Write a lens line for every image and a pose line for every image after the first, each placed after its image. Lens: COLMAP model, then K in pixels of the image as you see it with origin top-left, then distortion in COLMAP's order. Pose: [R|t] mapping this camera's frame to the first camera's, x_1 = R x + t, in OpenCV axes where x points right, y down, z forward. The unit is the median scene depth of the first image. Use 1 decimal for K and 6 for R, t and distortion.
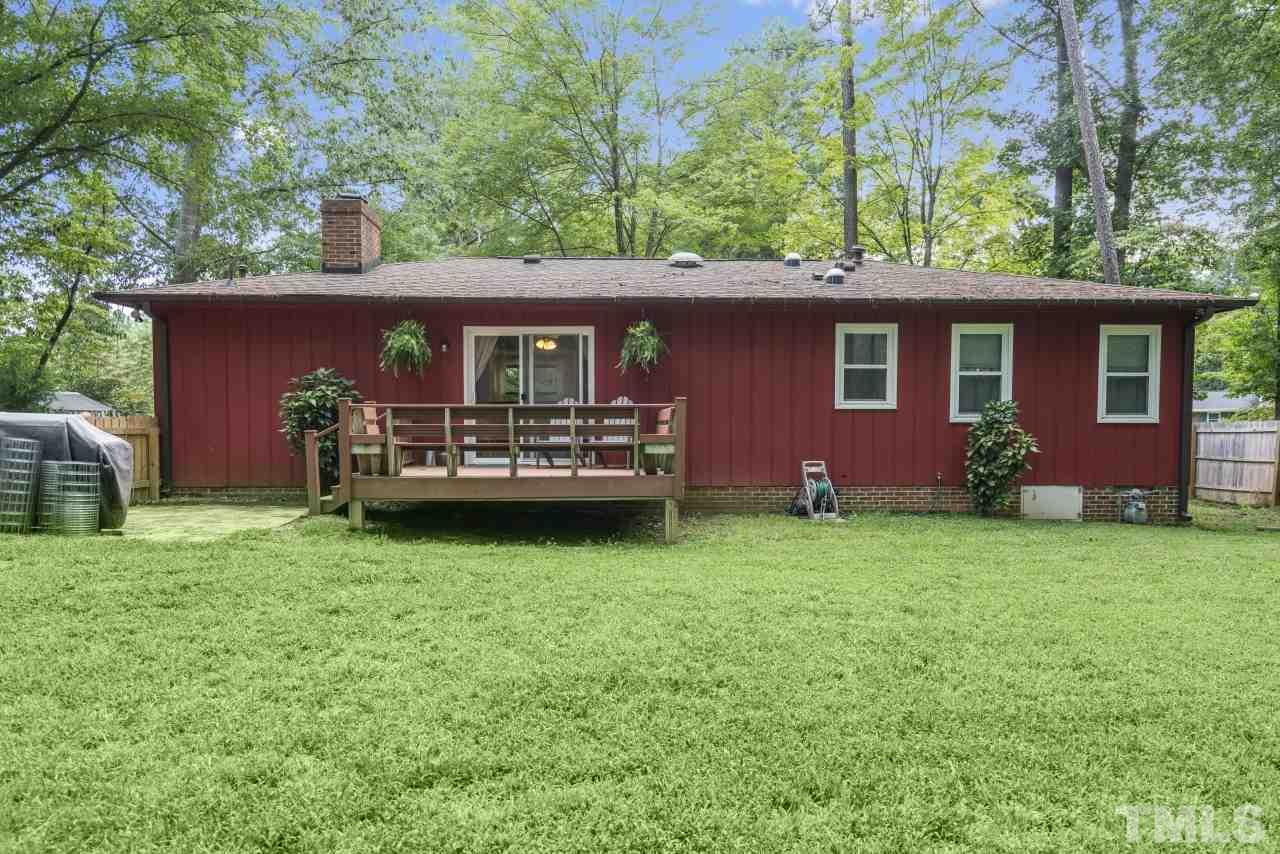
lens RADIAL K [[715.2, 0, 582.1], [0, 715.2, 444.4], [0, 0, 1]] dist [0.005401, 0.000578]
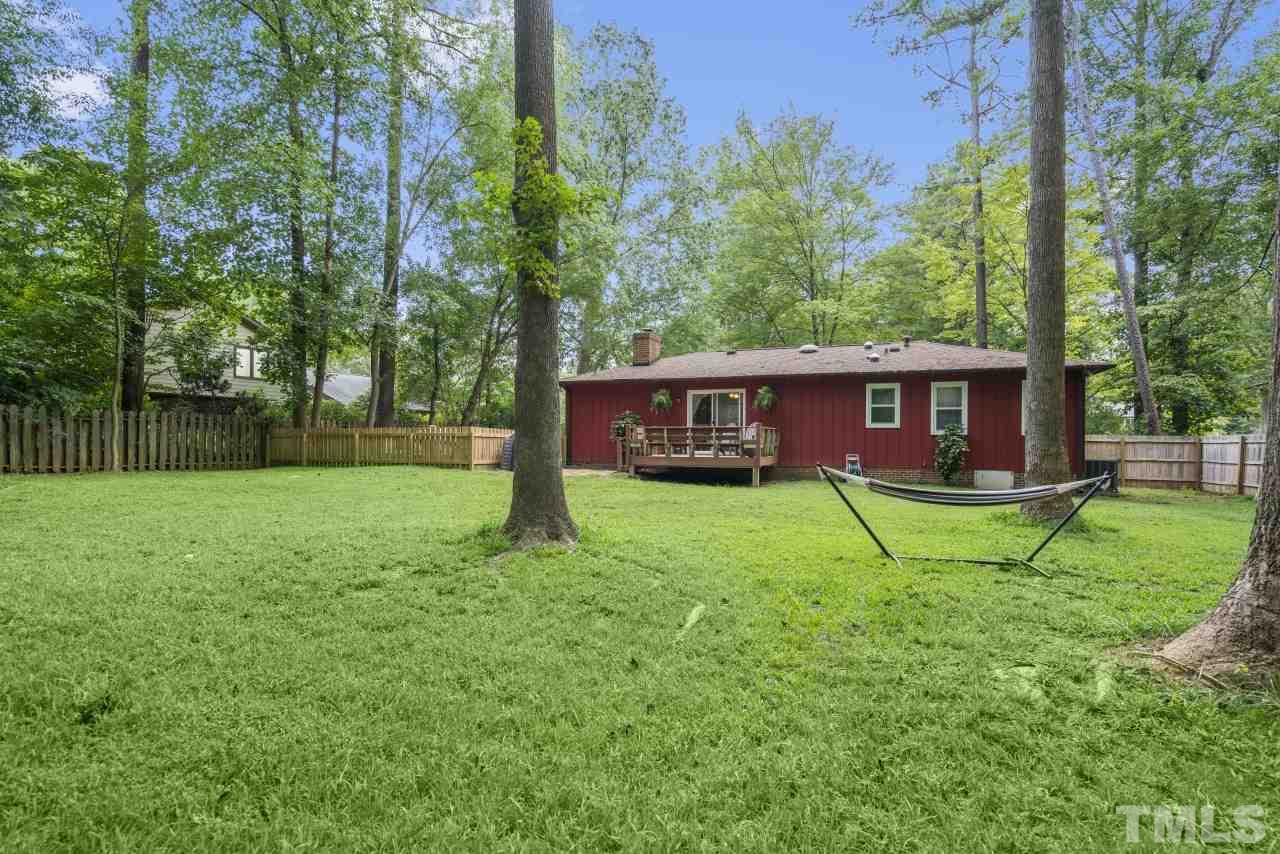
lens RADIAL K [[594.4, 0, 640.0], [0, 594.4, 427.0], [0, 0, 1]] dist [0.004269, 0.000723]
pose [[0.908076, -0.003031, -0.418795, 0.474493], [-0.015777, 0.999016, -0.041439, 0.024729], [0.418509, 0.044237, 0.907135, -0.718181]]
